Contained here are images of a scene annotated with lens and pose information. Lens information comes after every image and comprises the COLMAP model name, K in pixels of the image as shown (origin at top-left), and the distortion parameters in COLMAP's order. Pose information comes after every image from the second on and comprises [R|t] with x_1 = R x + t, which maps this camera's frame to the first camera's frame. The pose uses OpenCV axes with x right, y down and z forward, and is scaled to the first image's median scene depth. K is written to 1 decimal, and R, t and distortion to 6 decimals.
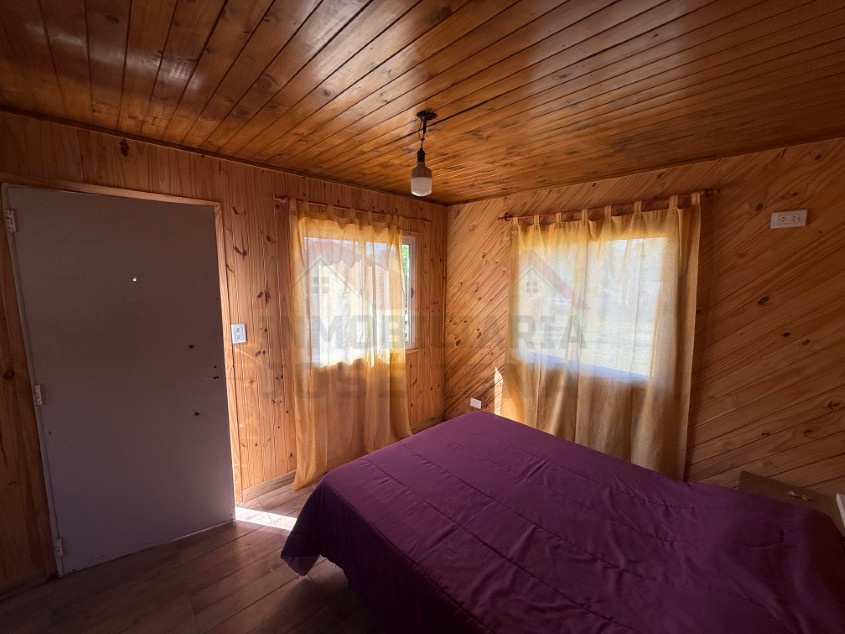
lens RADIAL K [[339.1, 0, 421.7], [0, 339.1, 318.3], [0, 0, 1]] dist [0.001864, -0.000062]
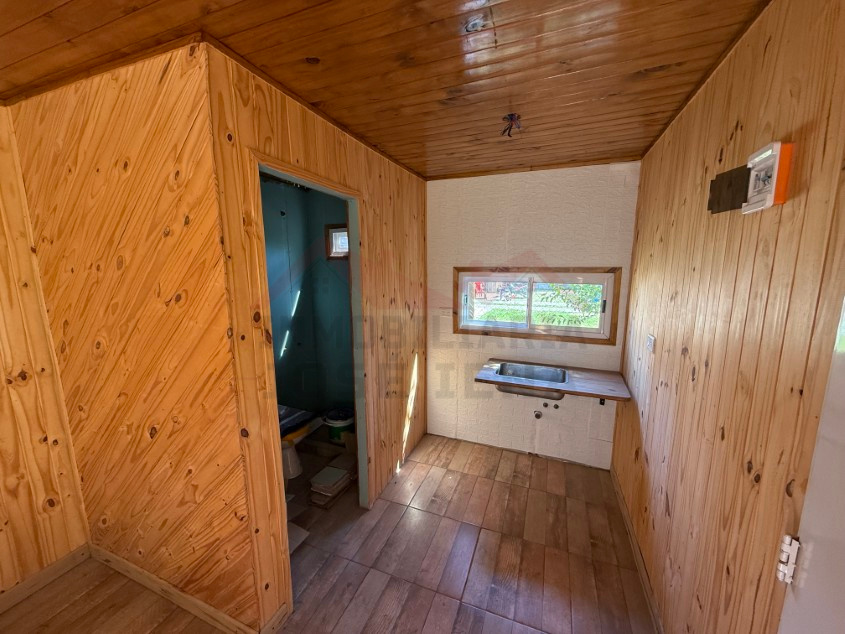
lens RADIAL K [[339.1, 0, 421.7], [0, 339.1, 318.3], [0, 0, 1]] dist [0.001864, -0.000062]
pose [[-0.901887, 0.054407, -0.428532, -0.389872], [-0.070732, 0.960047, 0.270751, -0.101282], [0.426142, 0.274498, -0.862006, 0.765380]]
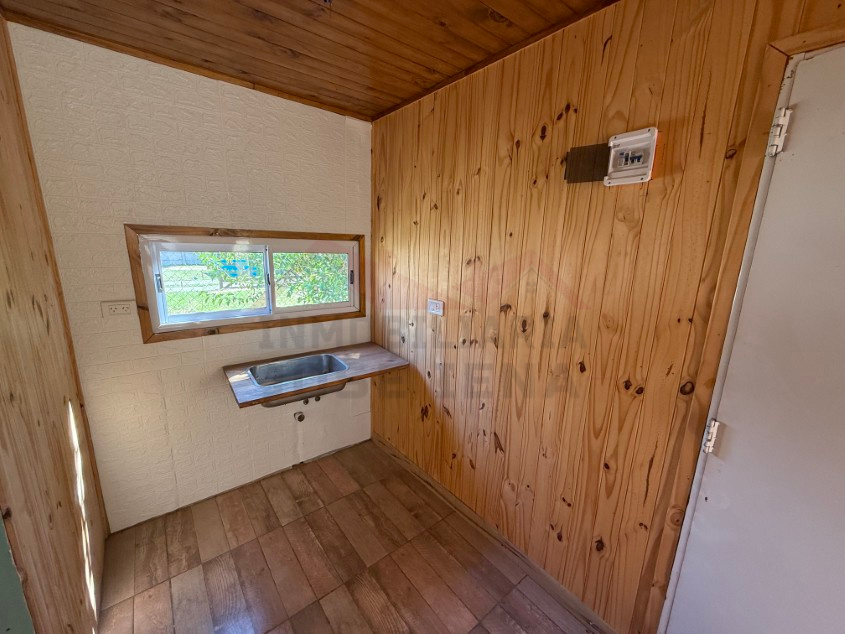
lens RADIAL K [[339.1, 0, 421.7], [0, 339.1, 318.3], [0, 0, 1]] dist [0.001864, -0.000062]
pose [[-0.070244, 0.196602, -0.977964, -0.382530], [-0.166015, 0.964409, 0.205801, -0.010991], [0.983618, 0.176814, -0.035105, 0.336125]]
